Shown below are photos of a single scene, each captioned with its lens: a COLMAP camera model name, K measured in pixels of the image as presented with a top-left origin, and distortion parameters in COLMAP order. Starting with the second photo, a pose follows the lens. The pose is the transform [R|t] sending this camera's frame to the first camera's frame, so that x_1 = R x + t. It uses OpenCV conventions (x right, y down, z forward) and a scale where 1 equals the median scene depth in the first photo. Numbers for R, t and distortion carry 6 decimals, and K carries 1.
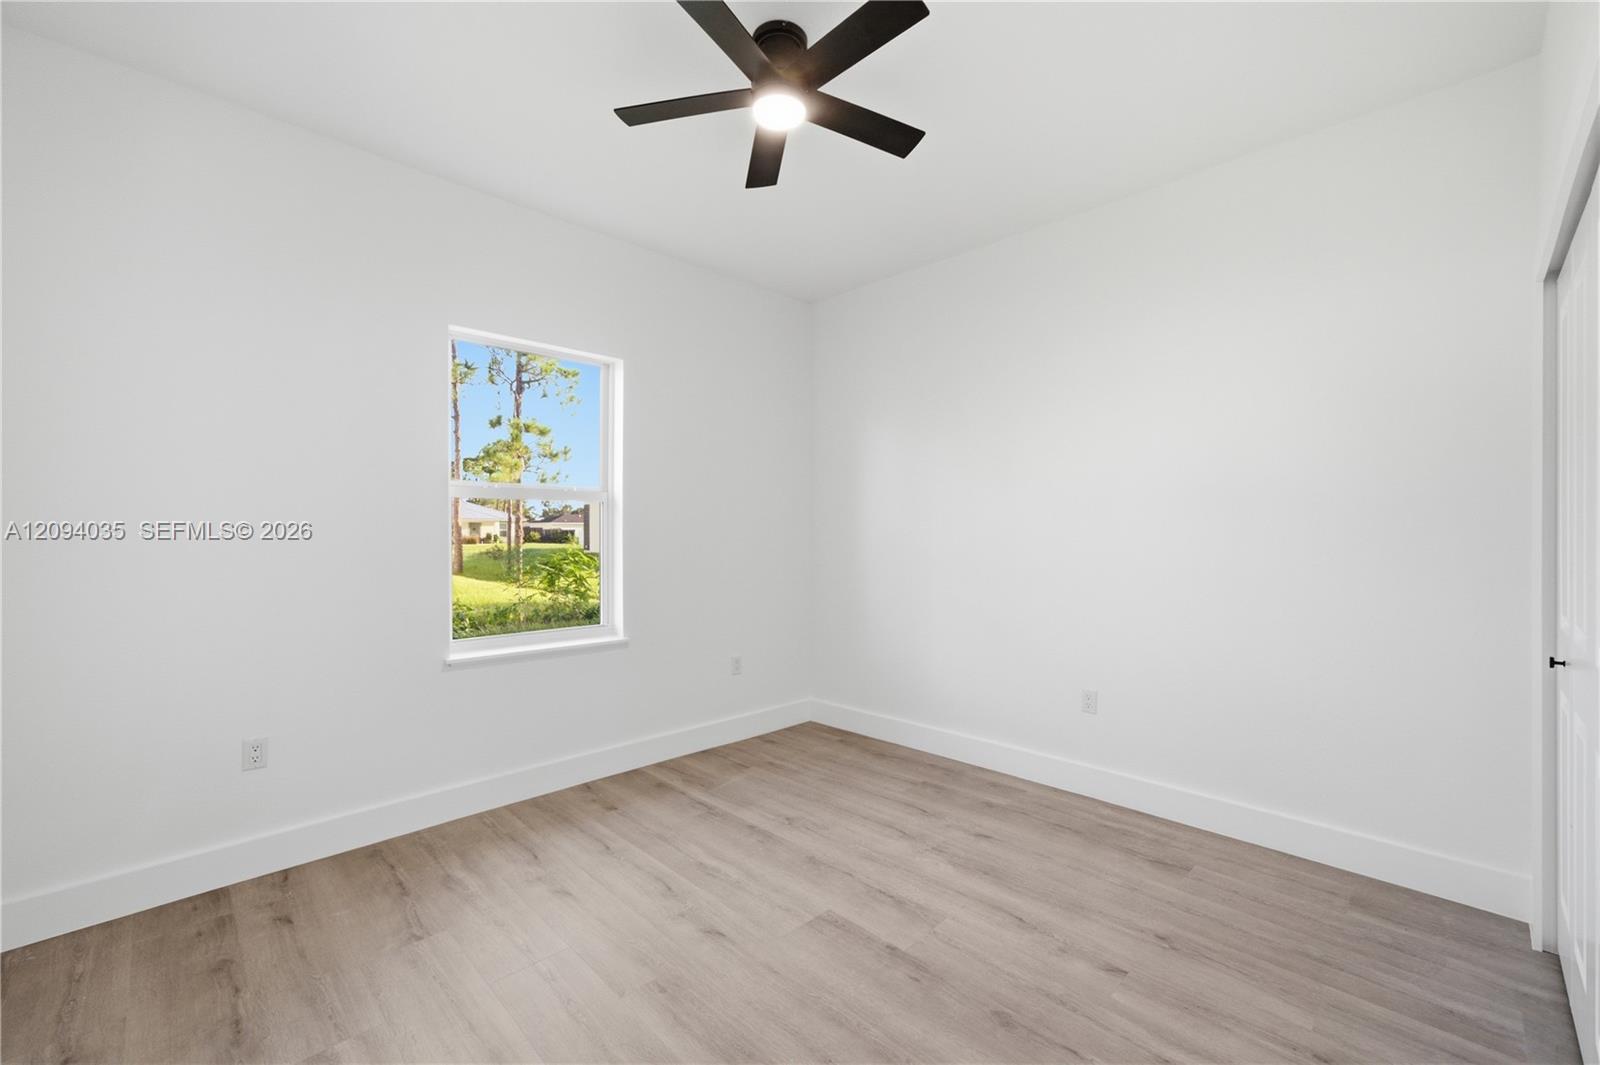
lens RADIAL K [[659.0, 0, 808.3], [0, 659.0, 521.9], [0, 0, 1]] dist [-0.011549, 0.002773]
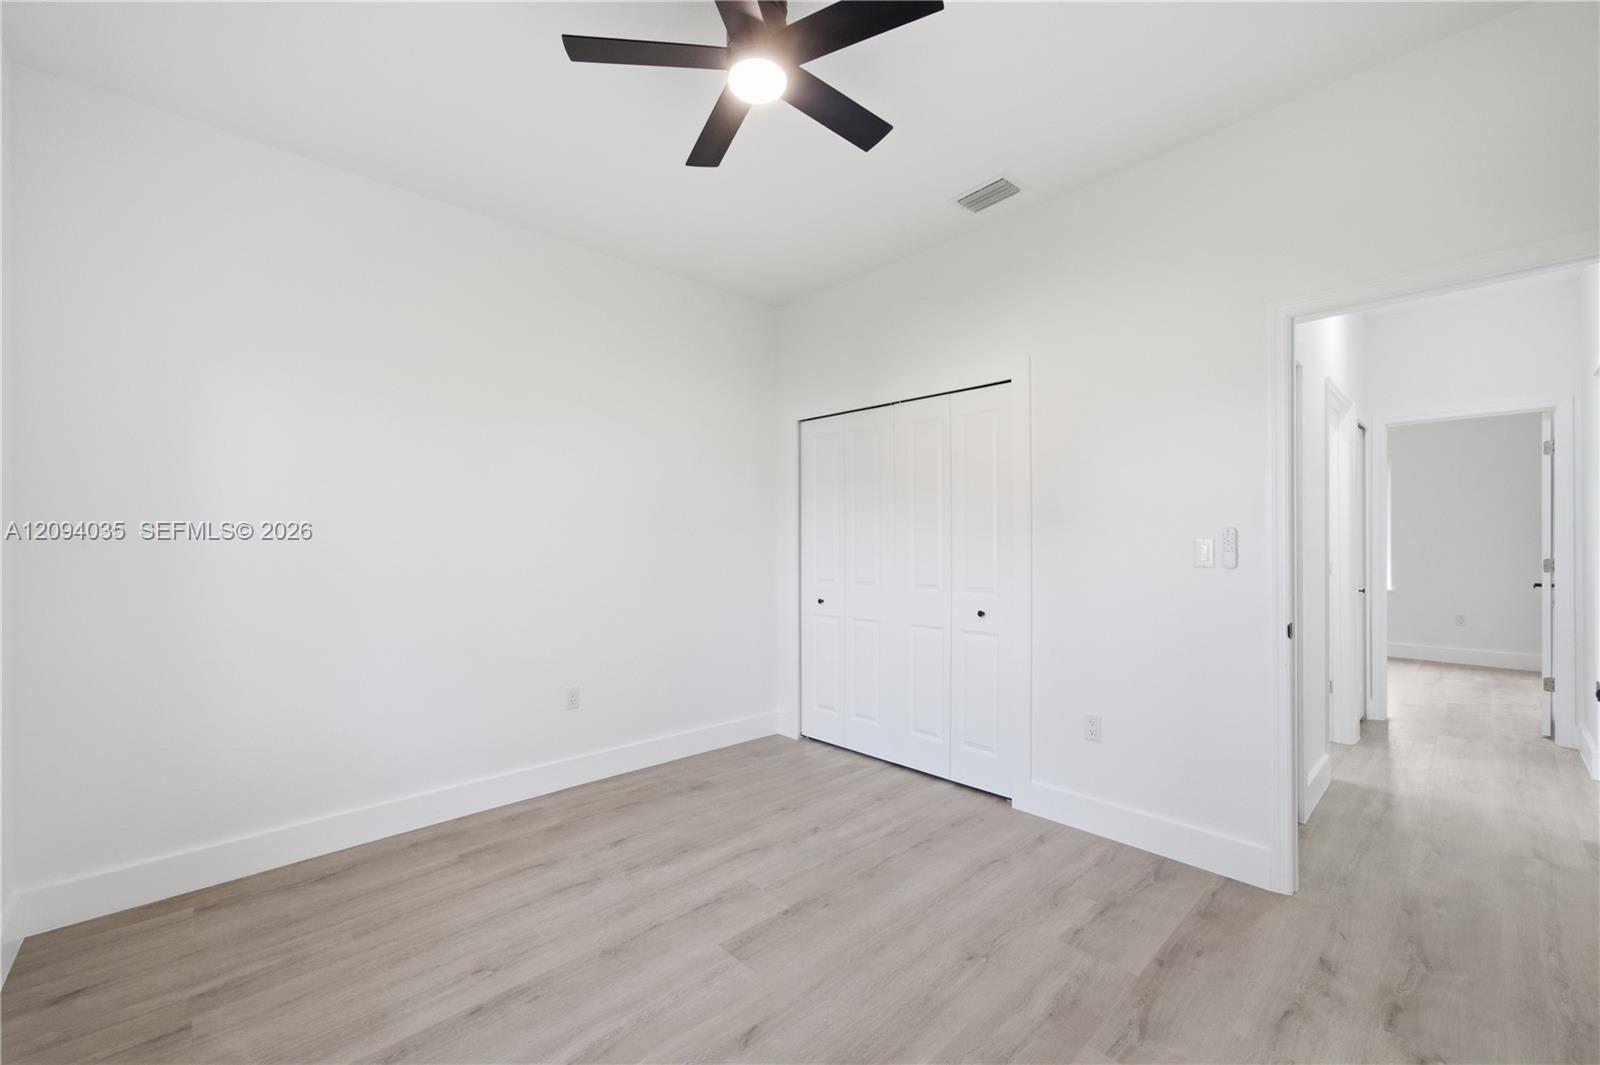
lens RADIAL K [[659.0, 0, 761.5], [0, 659.0, 540.2], [0, 0, 1]] dist [-0.011549, 0.002773]
pose [[0.036107, 0.005967, 0.999330, -0.704494], [-0.014716, 0.999877, -0.005438, 0.014442], [-0.999240, -0.014509, 0.036190, 0.712326]]
